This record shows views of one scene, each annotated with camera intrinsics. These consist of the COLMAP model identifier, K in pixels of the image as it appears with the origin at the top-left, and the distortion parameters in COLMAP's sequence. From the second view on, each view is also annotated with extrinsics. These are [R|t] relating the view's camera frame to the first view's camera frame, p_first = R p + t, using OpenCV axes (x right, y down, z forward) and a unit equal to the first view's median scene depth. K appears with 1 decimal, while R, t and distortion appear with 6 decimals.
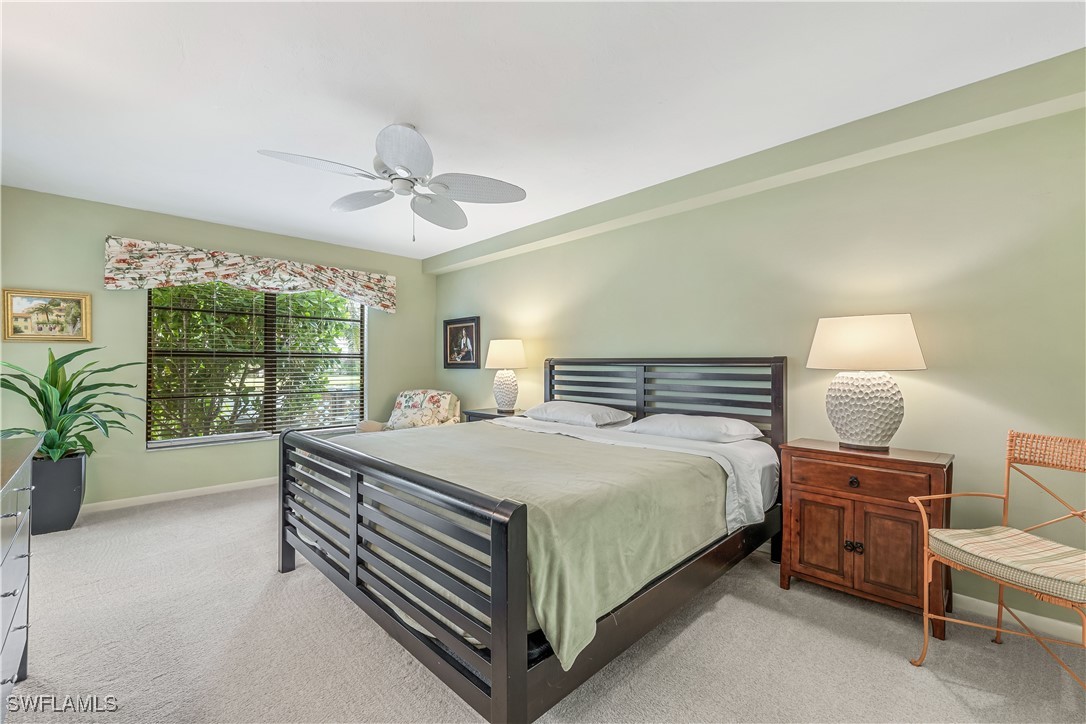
lens RADIAL K [[459.7, 0, 541.3], [0, 459.7, 363.3], [0, 0, 1]] dist [-0.013279, -0.000233]
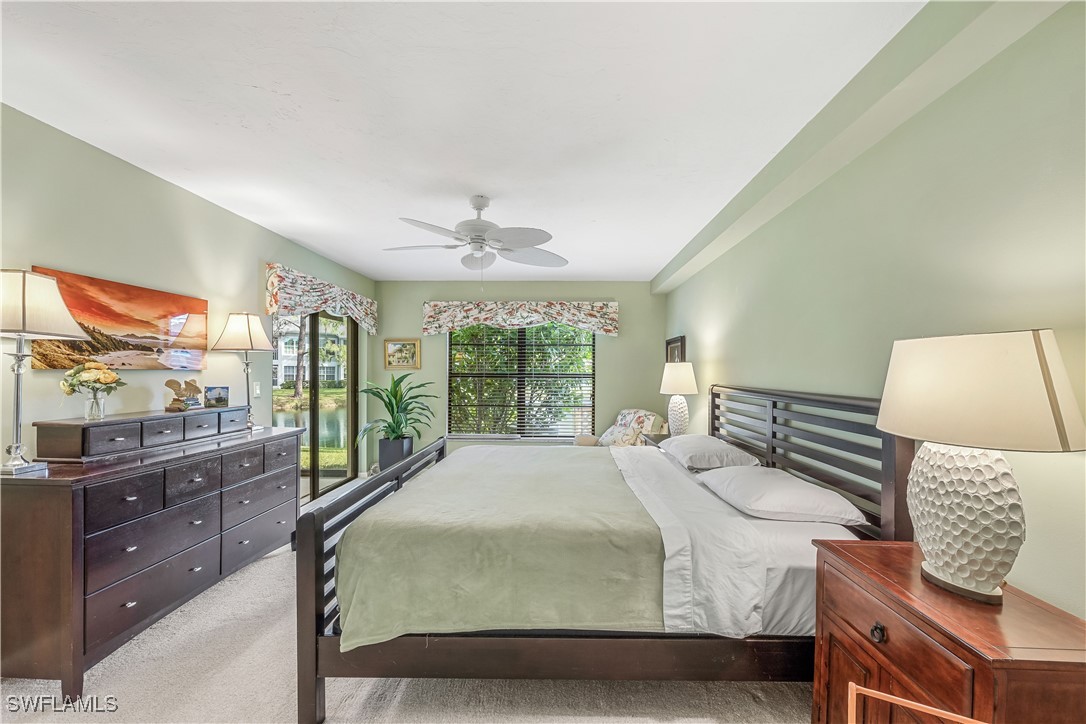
lens RADIAL K [[459.7, 0, 538.4], [0, 459.7, 378.6], [0, 0, 1]] dist [-0.013279, -0.000233]
pose [[0.690966, 0.012235, -0.722783, 0.433261], [-0.001771, 0.999882, 0.015232, -0.035219], [0.722885, -0.009245, 0.690907, 0.166922]]
